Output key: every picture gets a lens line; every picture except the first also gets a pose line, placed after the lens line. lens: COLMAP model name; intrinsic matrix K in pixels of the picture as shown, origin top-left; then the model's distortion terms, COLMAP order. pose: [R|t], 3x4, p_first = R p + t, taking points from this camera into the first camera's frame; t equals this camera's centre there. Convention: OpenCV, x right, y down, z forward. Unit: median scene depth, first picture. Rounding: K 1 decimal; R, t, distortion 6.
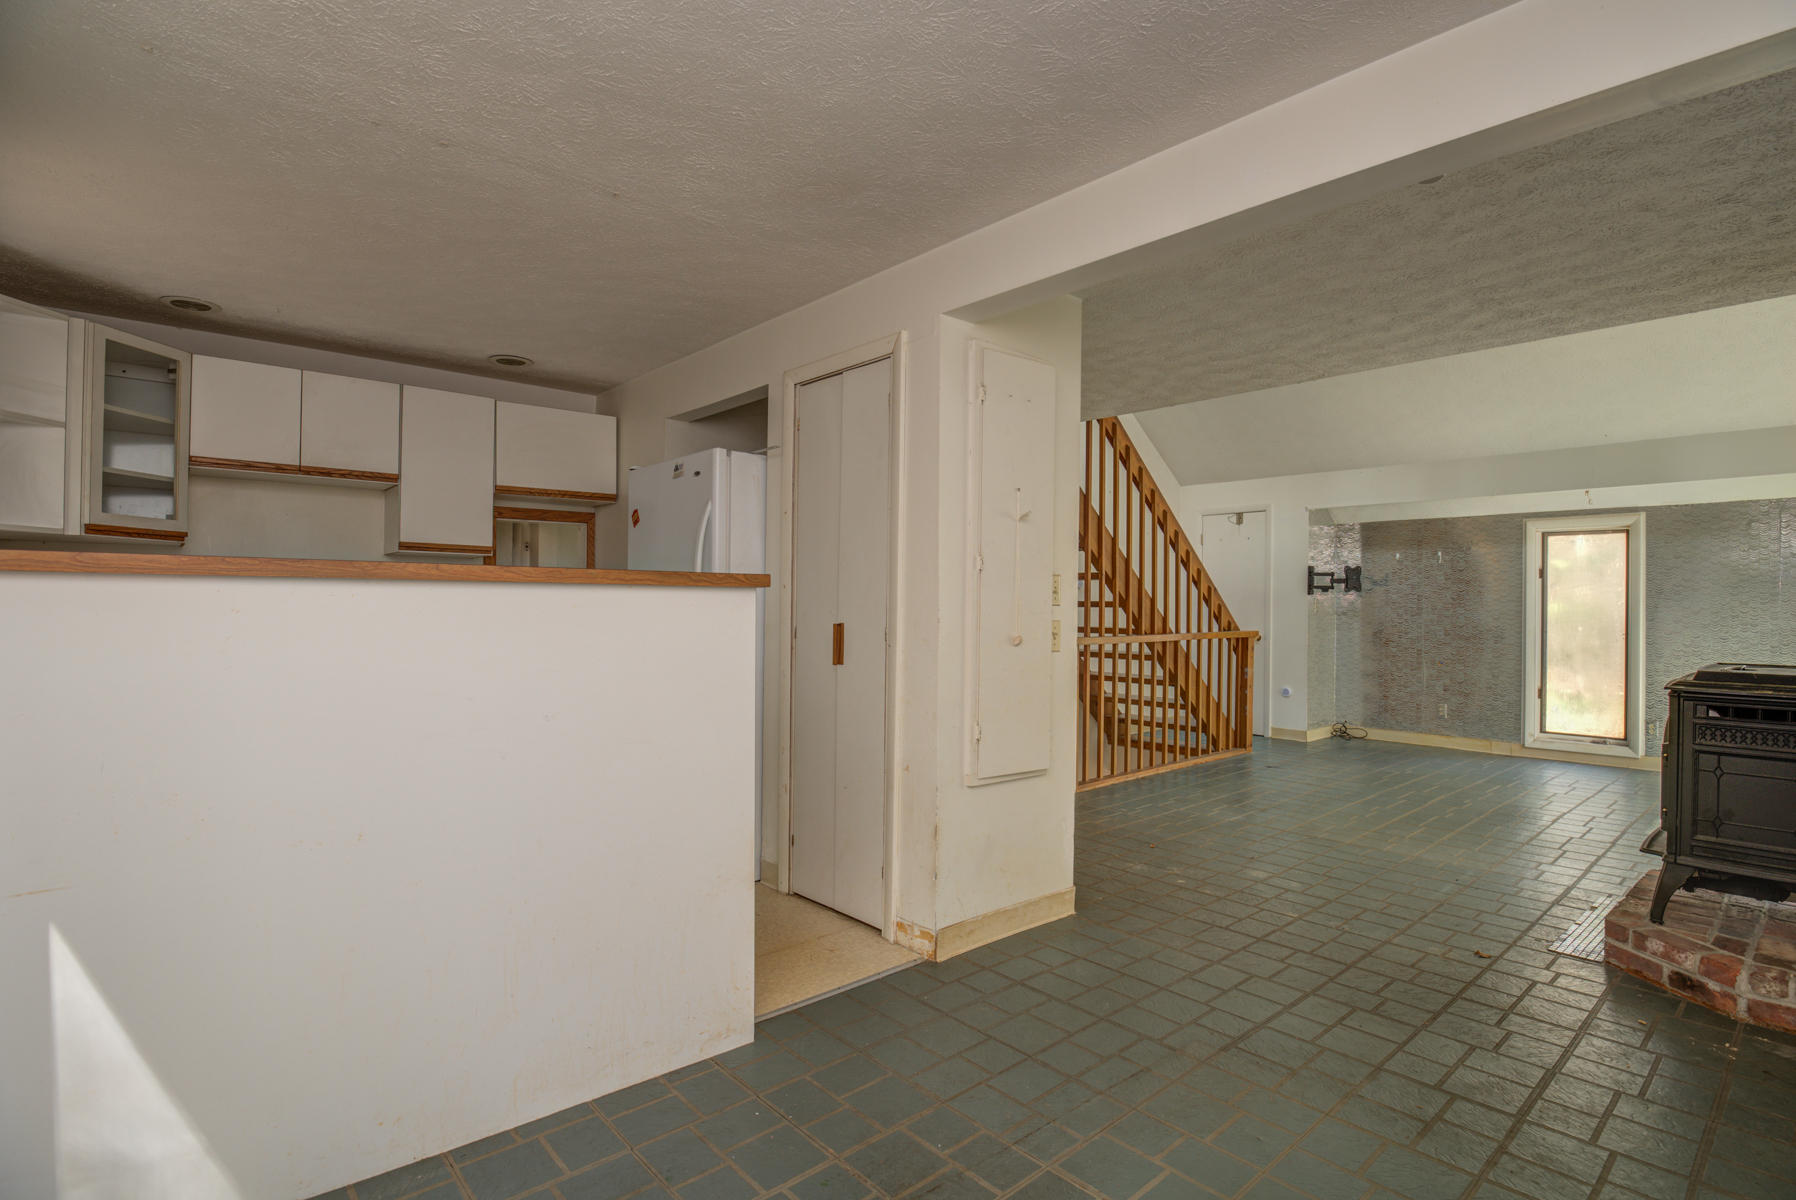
lens RADIAL K [[879.3, 0, 912.5], [0, 879.3, 605.1], [0, 0, 1]] dist [-0.025094, -0.001732]
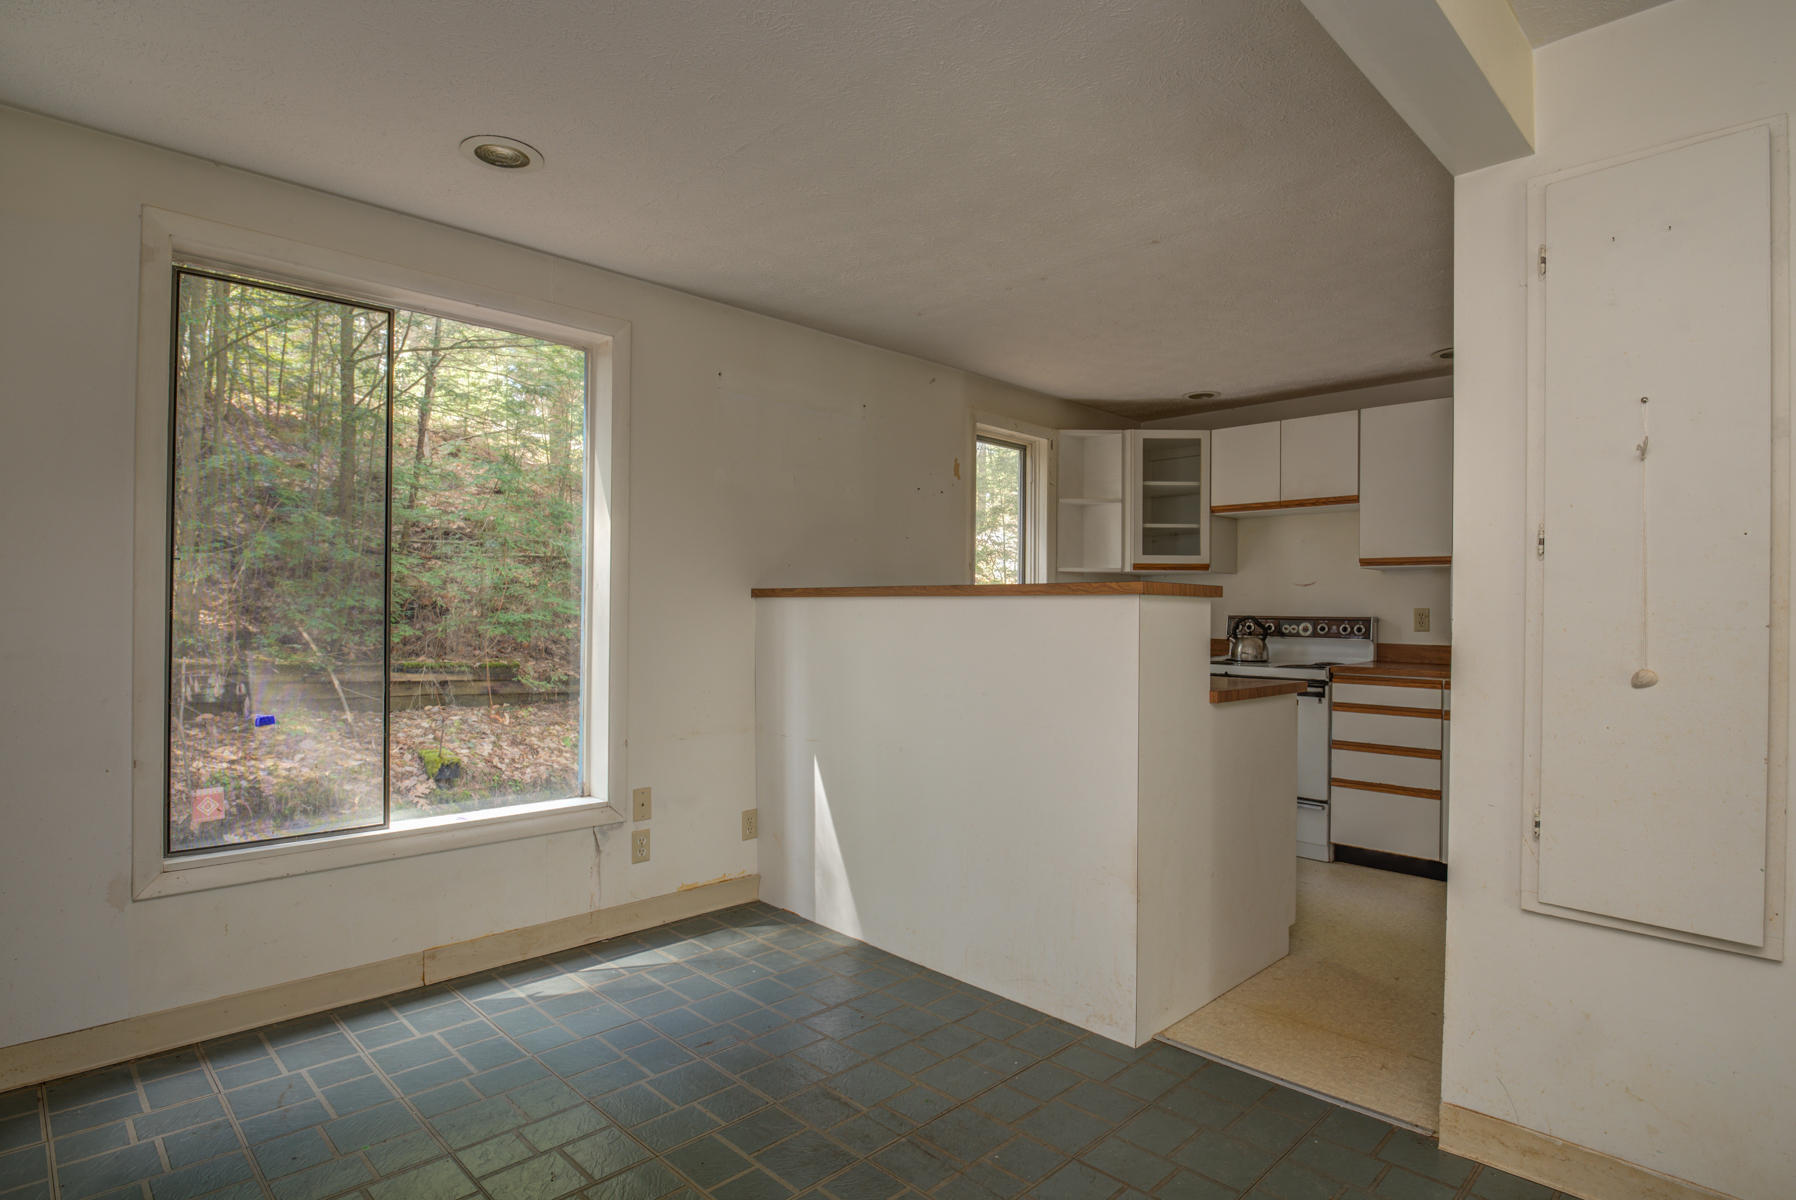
lens RADIAL K [[956.6, 0, 912.9], [0, 956.6, 596.9], [0, 0, 1]] dist [0.011919, 0.003578]
pose [[0.056082, -0.022491, -0.998173, 0.668309], [-0.003365, 0.999736, -0.022715, 0.002867], [0.998421, 0.004632, 0.055991, 0.492196]]
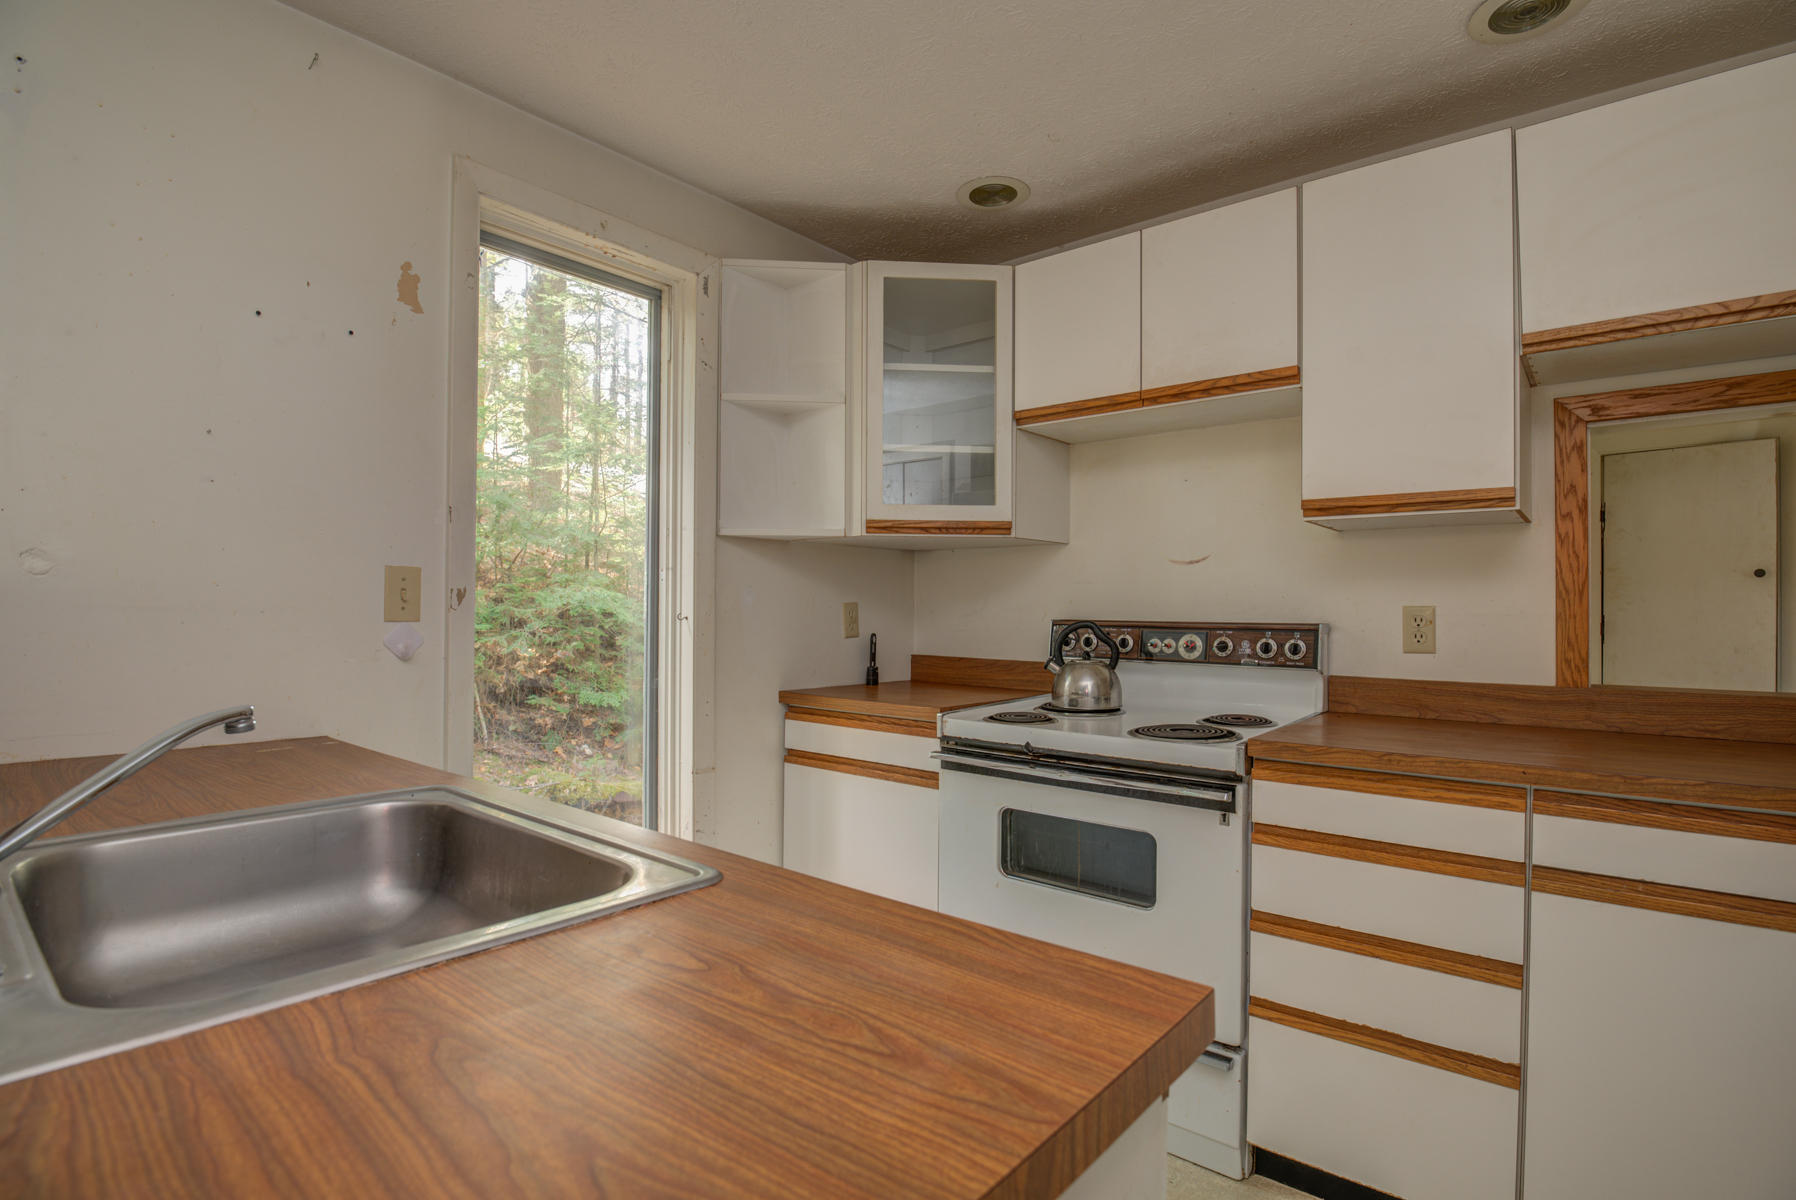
lens RADIAL K [[879.3, 0, 908.4], [0, 879.3, 592.3], [0, 0, 1]] dist [-0.025094, -0.001732]
pose [[0.141934, -0.023414, -0.989599, -0.161757], [0.000573, 0.999722, -0.023571, -0.010605], [0.989876, 0.002778, 0.141908, 0.880381]]
